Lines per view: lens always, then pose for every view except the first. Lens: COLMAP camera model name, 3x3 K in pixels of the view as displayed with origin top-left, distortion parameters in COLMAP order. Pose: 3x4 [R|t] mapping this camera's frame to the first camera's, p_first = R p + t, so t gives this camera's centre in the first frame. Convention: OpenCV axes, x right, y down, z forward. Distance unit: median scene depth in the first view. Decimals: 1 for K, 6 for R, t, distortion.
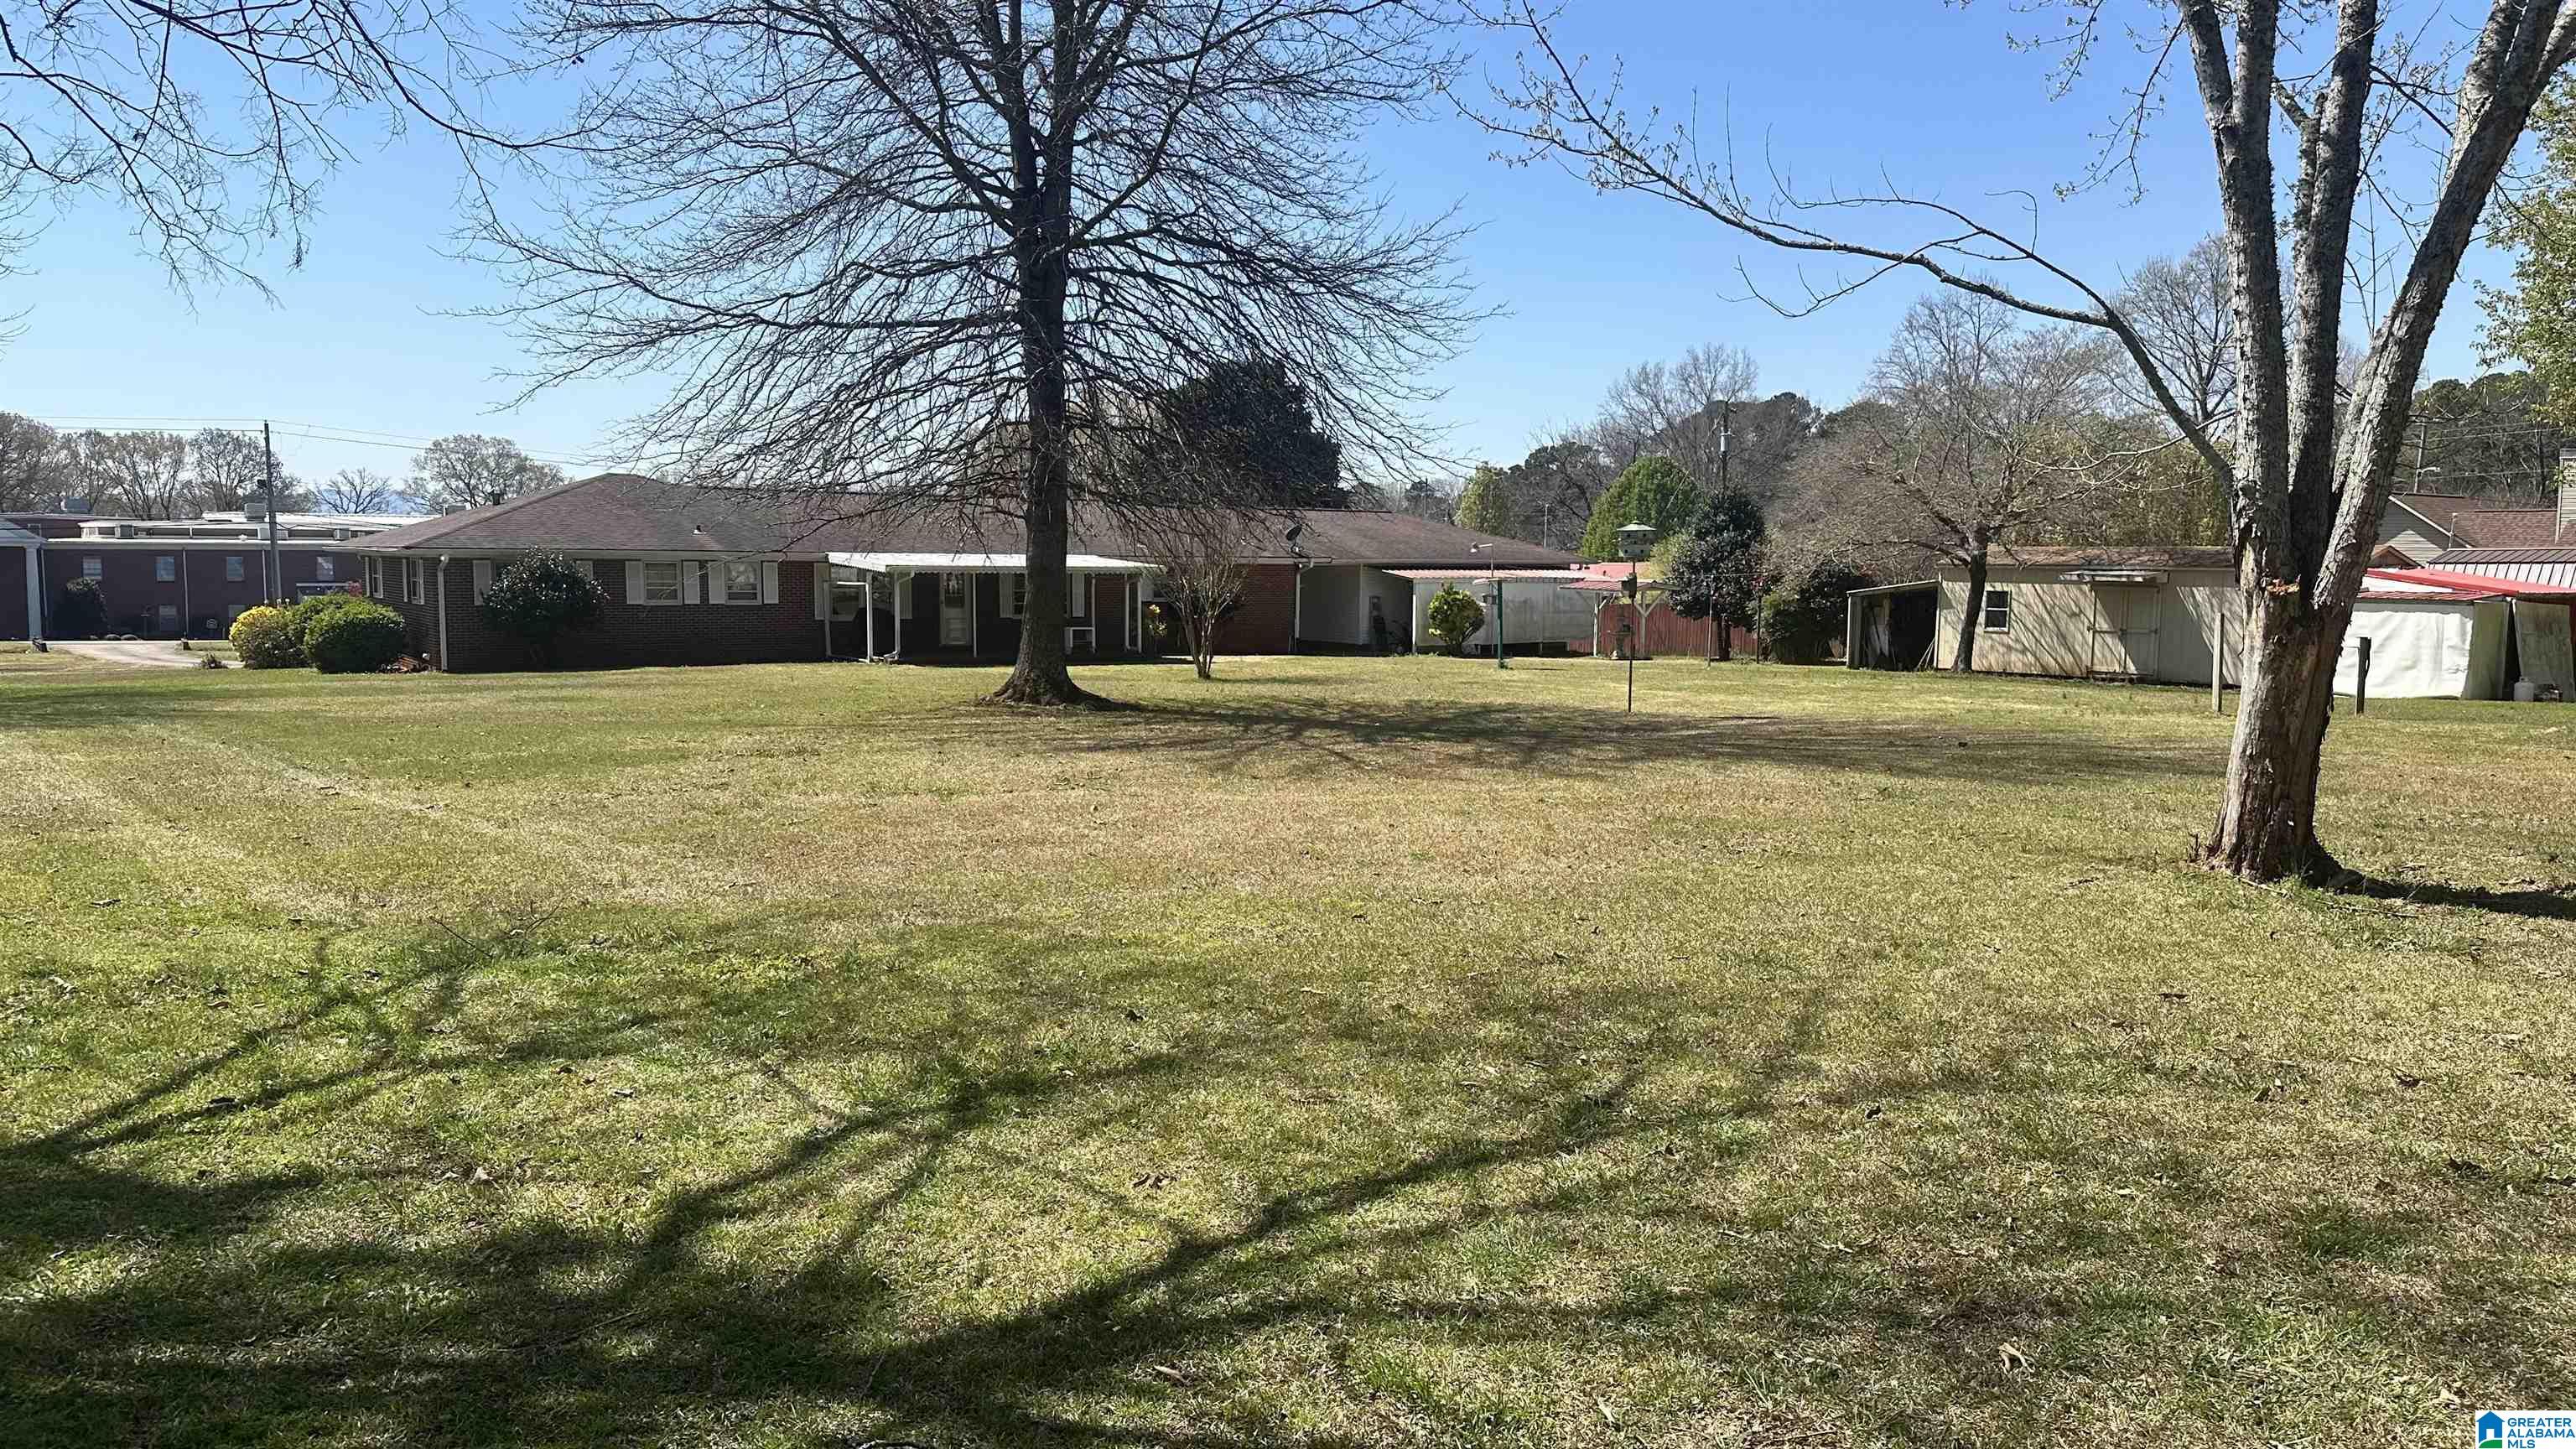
lens RADIAL K [[1856.8, 0, 1279.0], [0, 1856.8, 714.6], [0, 0, 1]] dist [0.053449, -0.110967]
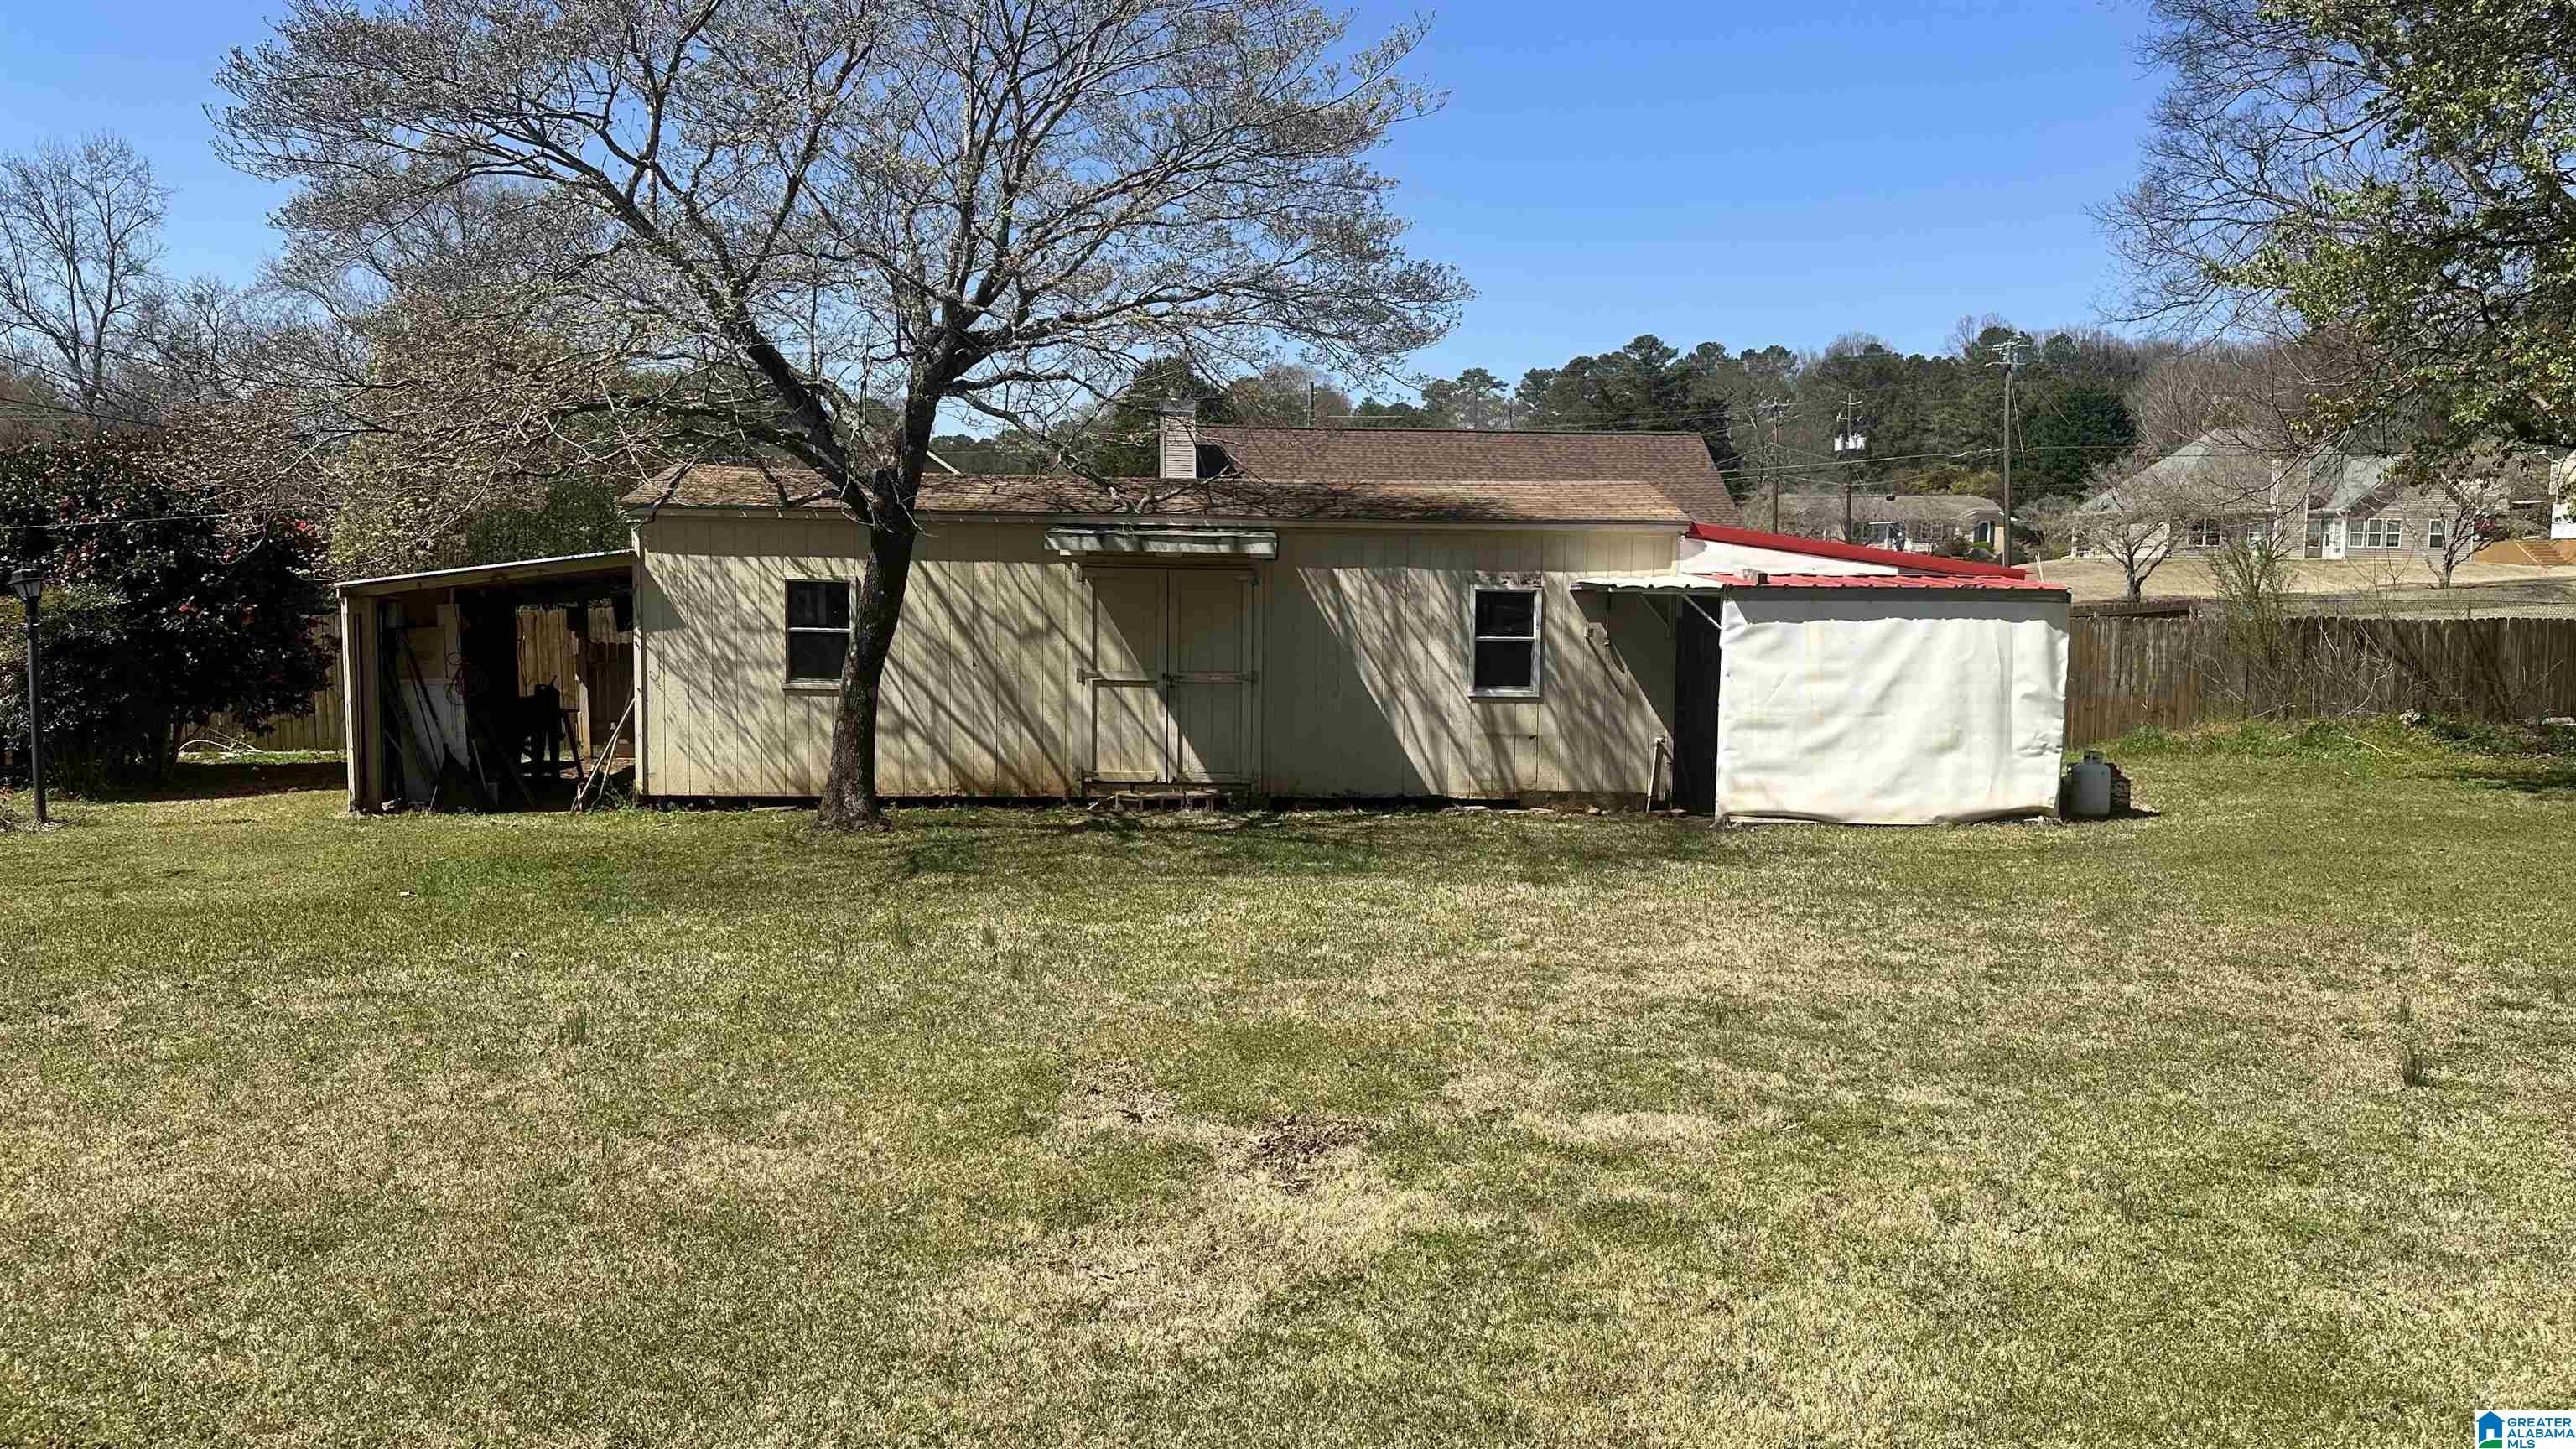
lens RADIAL K [[1796.2, 0, 1288.0], [0, 1796.2, 724.5], [0, 0, 1]] dist [0.048983, -0.110925]
pose [[0.569994, -0.081558, 0.817591, 0.154960], [0.063095, 0.996468, 0.055414, -0.055355], [-0.819223, 0.020001, 0.573127, 0.773981]]
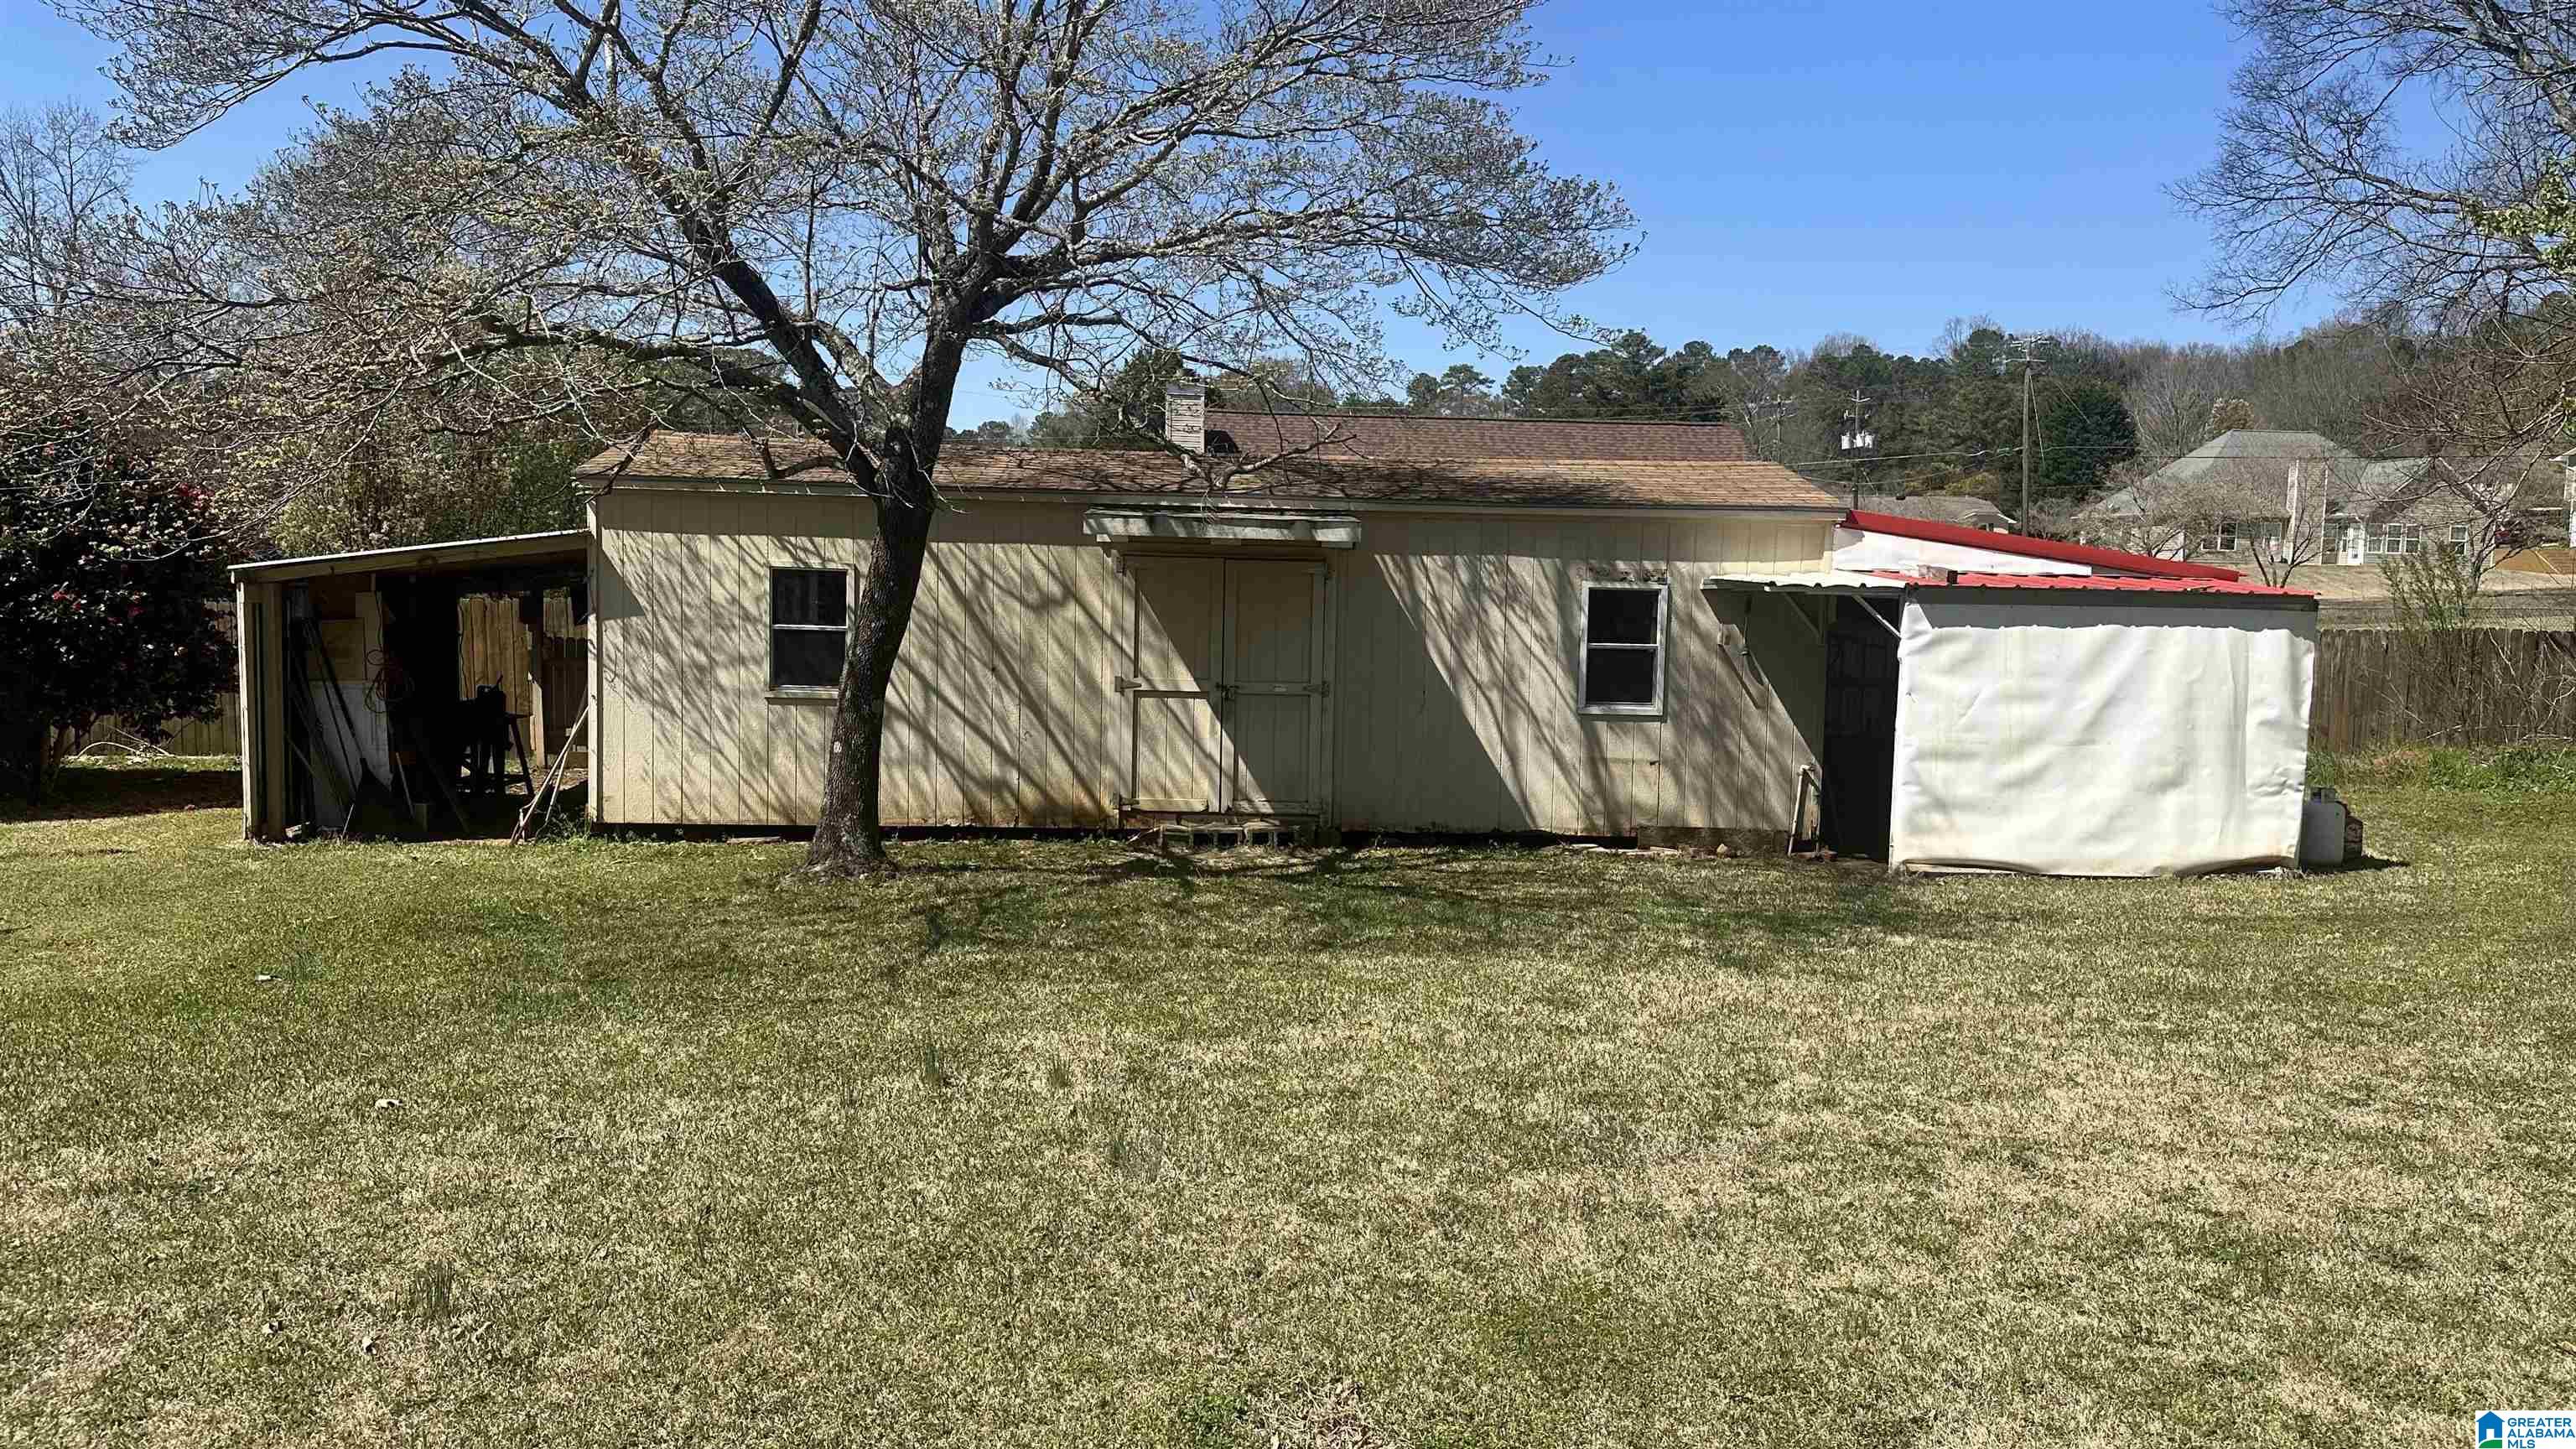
lens RADIAL K [[1856.8, 0, 1279.0], [0, 1856.8, 714.6], [0, 0, 1]] dist [0.053449, -0.110967]
pose [[0.572780, -0.071632, 0.816573, 0.188790], [0.052879, 0.997328, 0.050396, -0.057254], [-0.818002, 0.014313, 0.575037, 0.815853]]
